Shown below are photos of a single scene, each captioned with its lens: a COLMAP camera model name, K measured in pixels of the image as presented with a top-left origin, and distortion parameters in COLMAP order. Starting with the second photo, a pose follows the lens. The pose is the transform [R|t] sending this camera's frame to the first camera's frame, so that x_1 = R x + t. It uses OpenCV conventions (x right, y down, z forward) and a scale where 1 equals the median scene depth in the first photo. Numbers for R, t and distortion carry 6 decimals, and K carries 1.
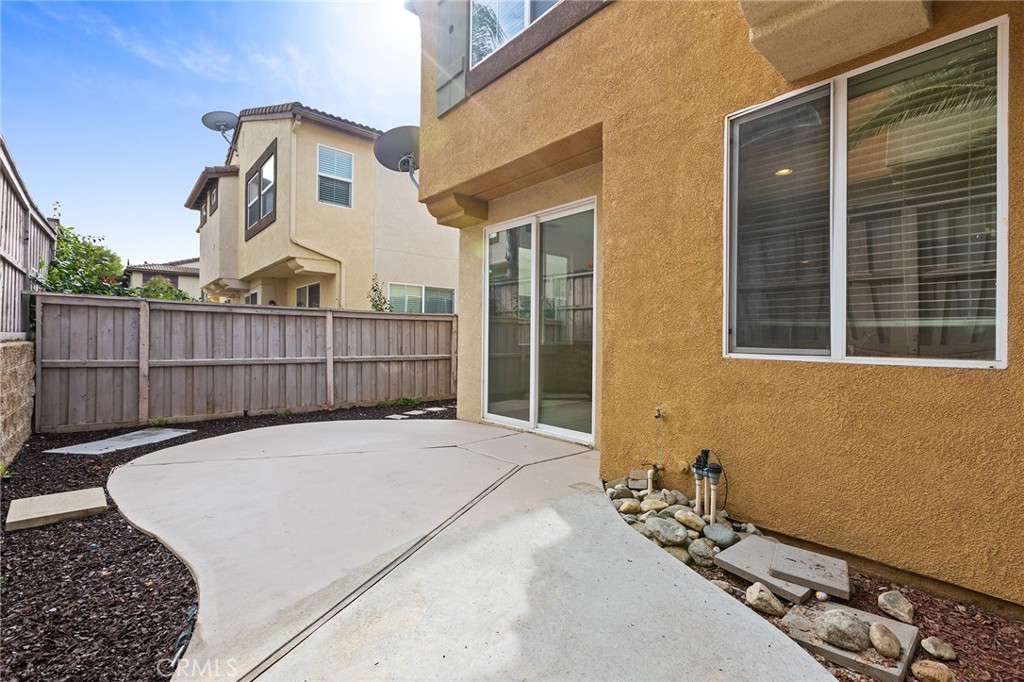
lens RADIAL K [[460.0, 0, 512.4], [0, 460.0, 337.7], [0, 0, 1]] dist [0.001005, -0.001746]
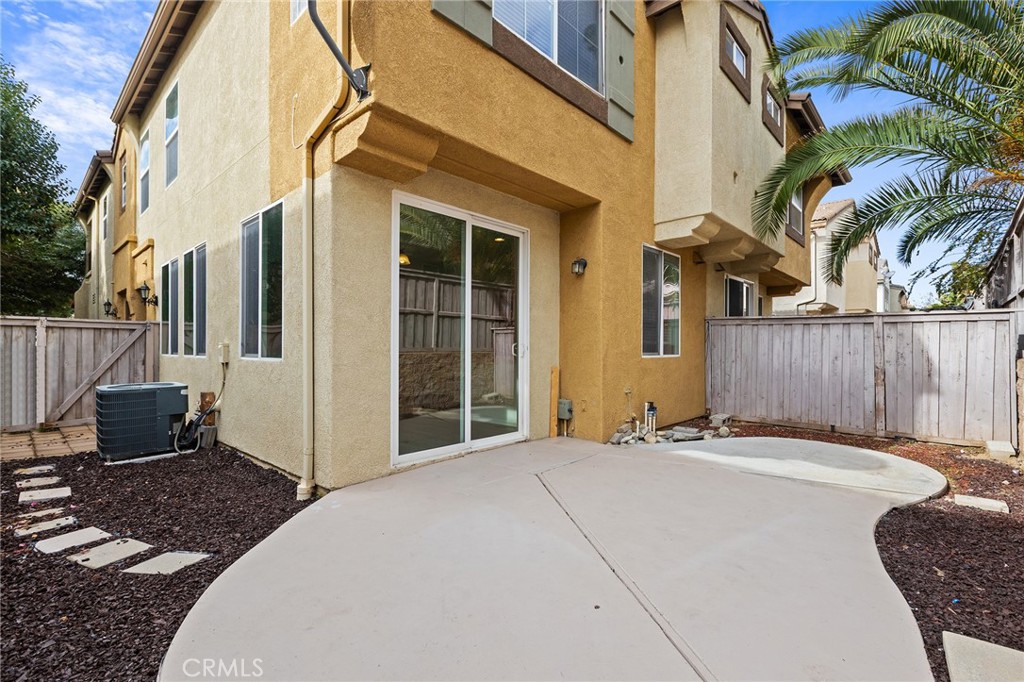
lens RADIAL K [[460.0, 0, 511.3], [0, 460.0, 347.8], [0, 0, 1]] dist [0.001005, -0.001746]
pose [[-0.109442, -0.008044, 0.993961, -1.264908], [-0.003021, 0.999965, 0.007760, -0.013124], [-0.993989, -0.002154, -0.109462, 1.479965]]
